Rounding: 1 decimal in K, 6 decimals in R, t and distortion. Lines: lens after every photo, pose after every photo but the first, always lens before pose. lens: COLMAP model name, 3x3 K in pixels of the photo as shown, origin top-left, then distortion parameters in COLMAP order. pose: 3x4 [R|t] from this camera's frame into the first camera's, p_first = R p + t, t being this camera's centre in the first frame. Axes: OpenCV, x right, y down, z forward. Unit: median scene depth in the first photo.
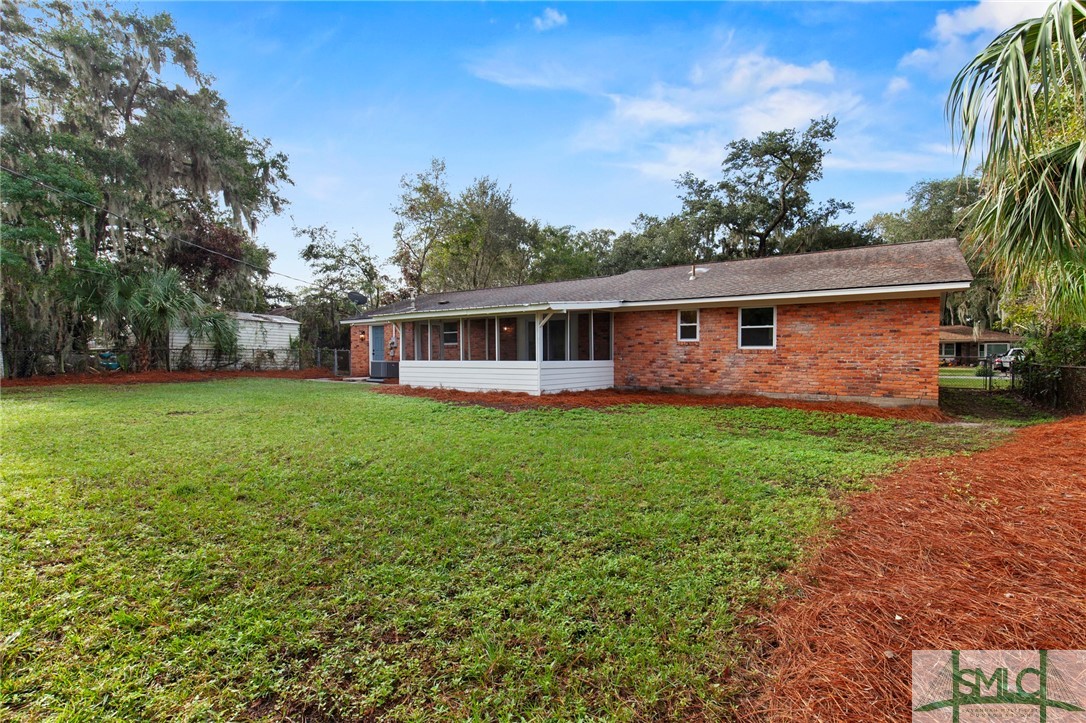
lens RADIAL K [[495.8, 0, 541.5], [0, 495.8, 357.5], [0, 0, 1]] dist [0.013861, -0.000175]
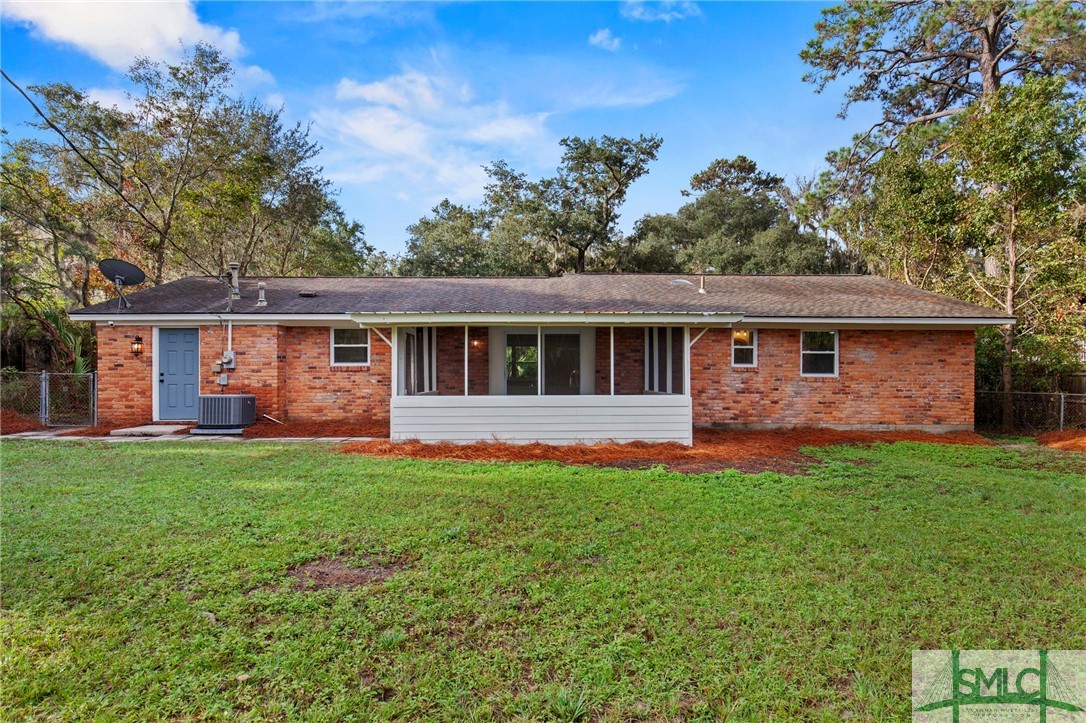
lens RADIAL K [[596.2, 0, 542.8], [0, 596.2, 367.9], [0, 0, 1]] dist [-0.001703, -0.000118]
pose [[0.815245, 0.009660, 0.579036, -0.599852], [0.002248, 0.999801, -0.019845, -0.012833], [-0.579112, 0.017480, 0.815061, 0.402215]]
